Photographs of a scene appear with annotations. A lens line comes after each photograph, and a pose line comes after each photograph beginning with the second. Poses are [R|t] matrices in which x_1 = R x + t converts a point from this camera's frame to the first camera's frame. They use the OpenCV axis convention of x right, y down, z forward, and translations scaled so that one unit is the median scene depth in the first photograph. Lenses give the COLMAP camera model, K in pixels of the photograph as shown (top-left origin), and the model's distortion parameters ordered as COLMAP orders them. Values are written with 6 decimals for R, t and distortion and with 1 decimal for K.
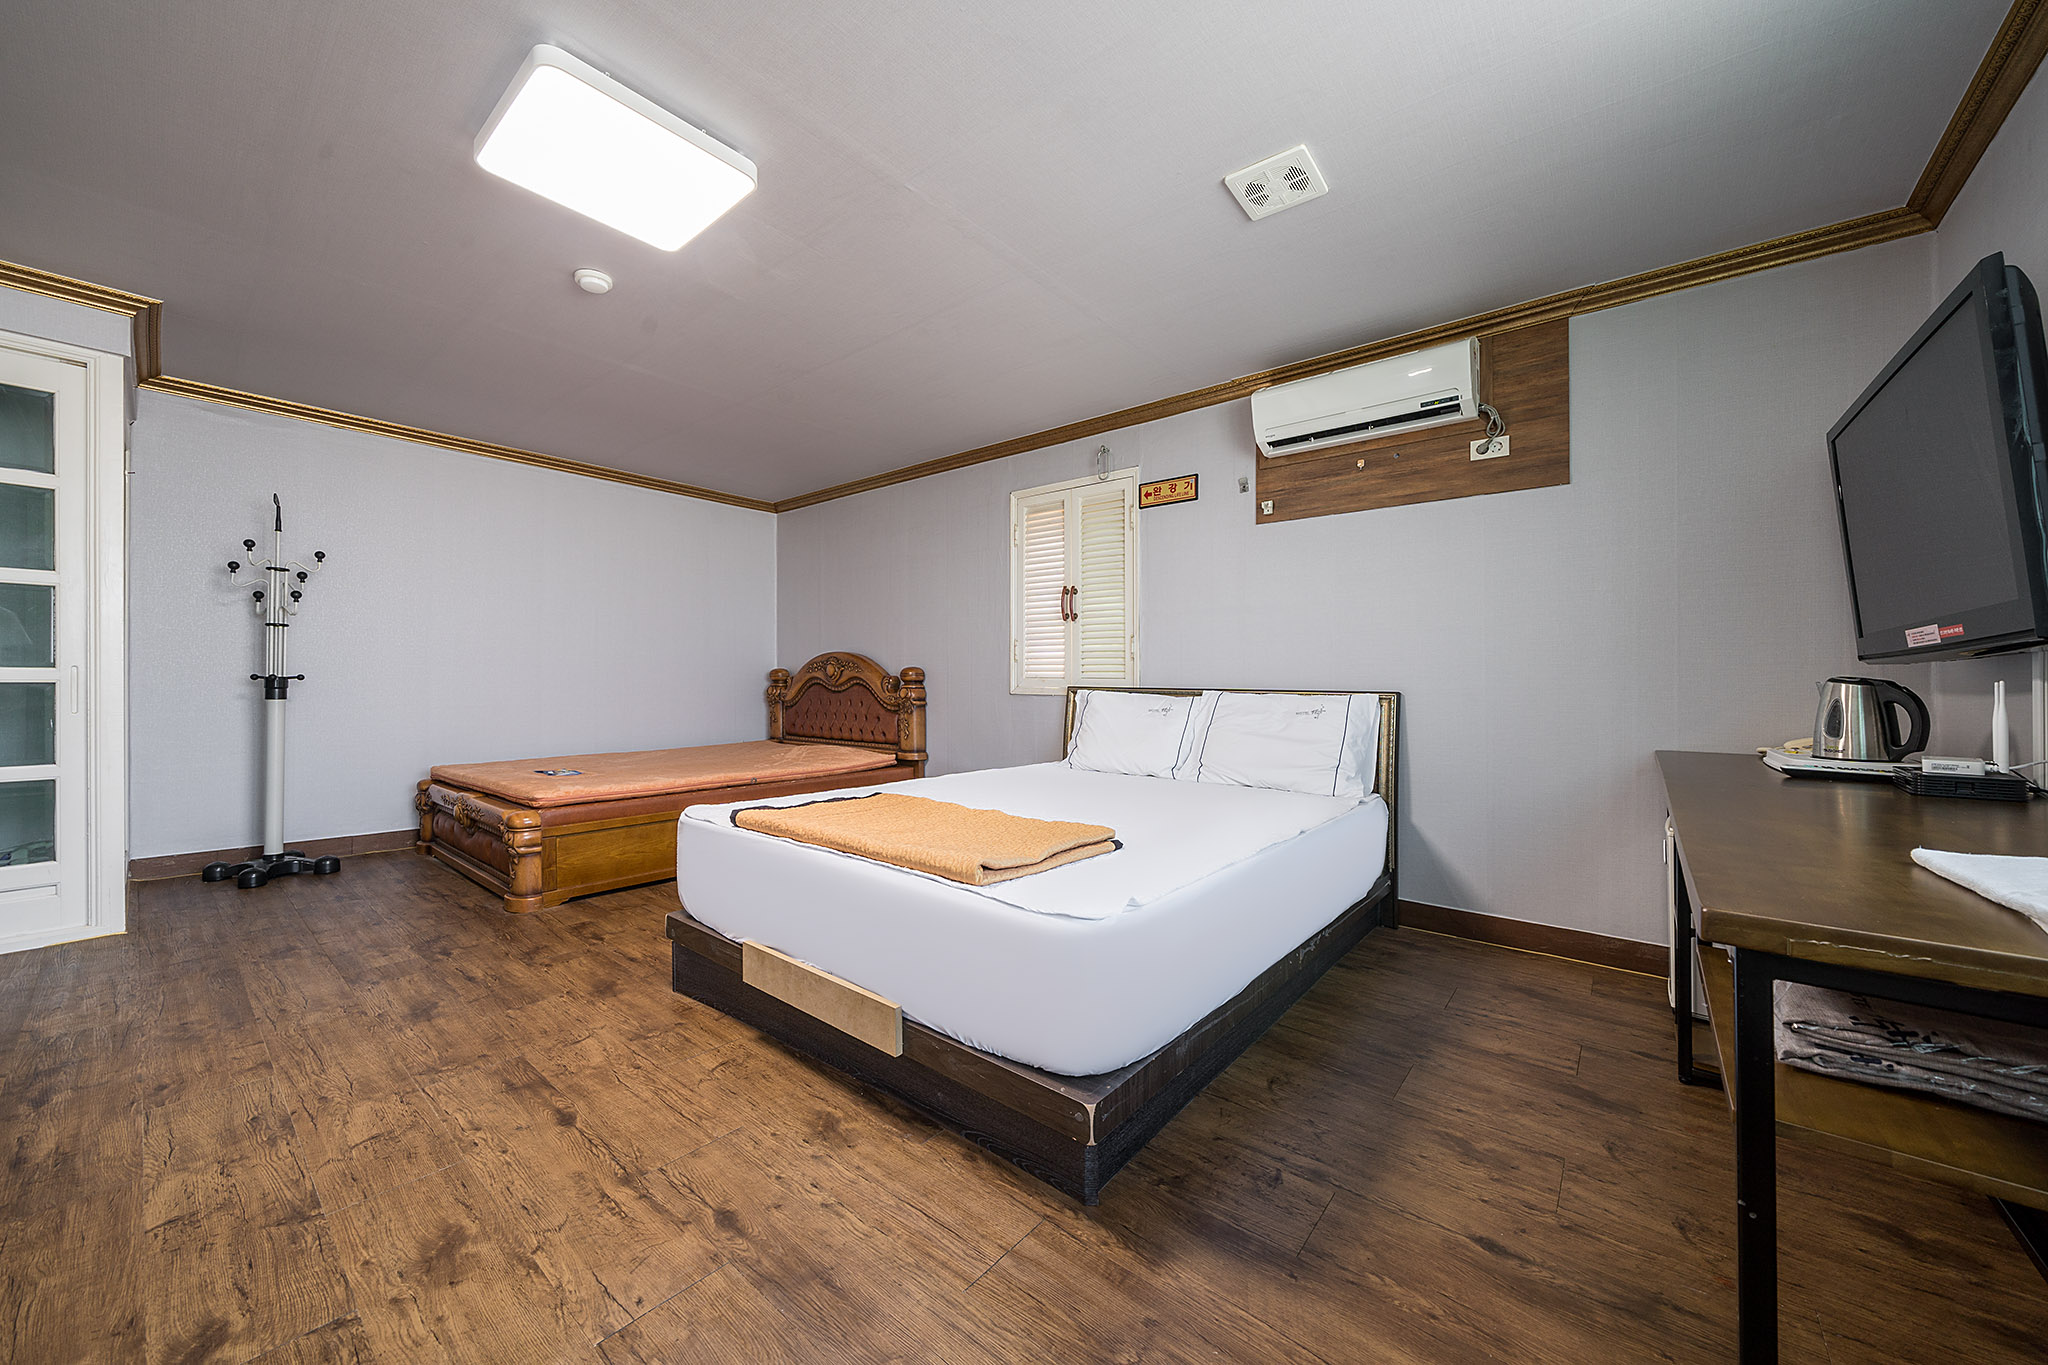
lens RADIAL K [[736.4, 0, 1022.0], [0, 736.4, 682.7], [0, 0, 1]] dist [-0.001274, -0.000019]
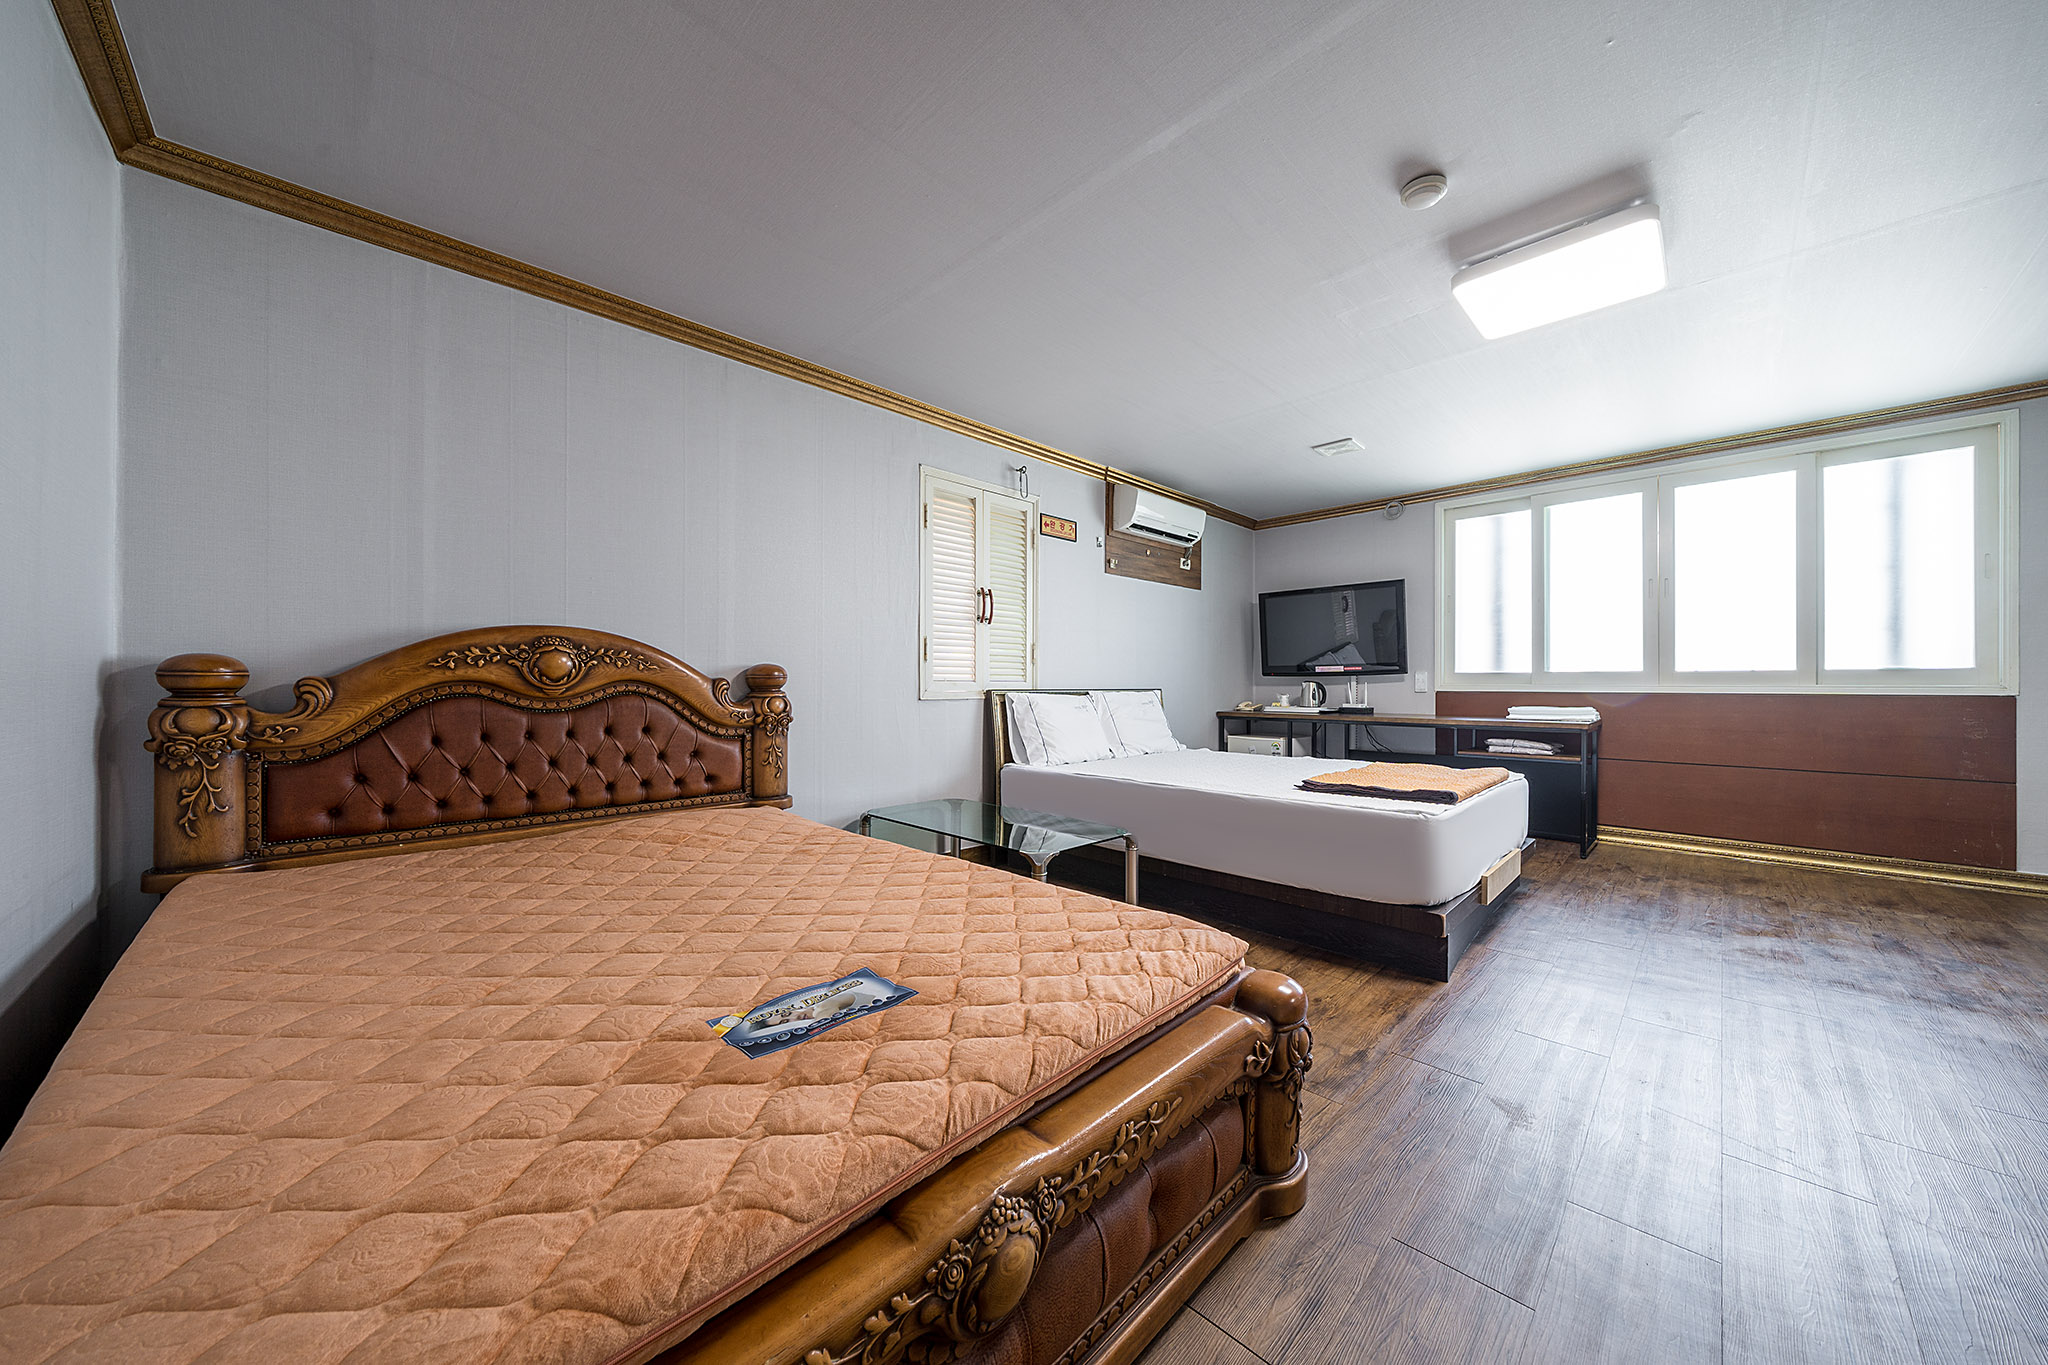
lens RADIAL K [[704.0, 0, 1028.5], [0, 704.0, 675.0], [0, 0, 1]] dist [0.000028, -0.000005]
pose [[0.083713, 0.005862, 0.996473, -1.085477], [0.004172, 0.999972, -0.006233, -0.010204], [-0.996481, 0.004679, 0.083686, 1.072674]]
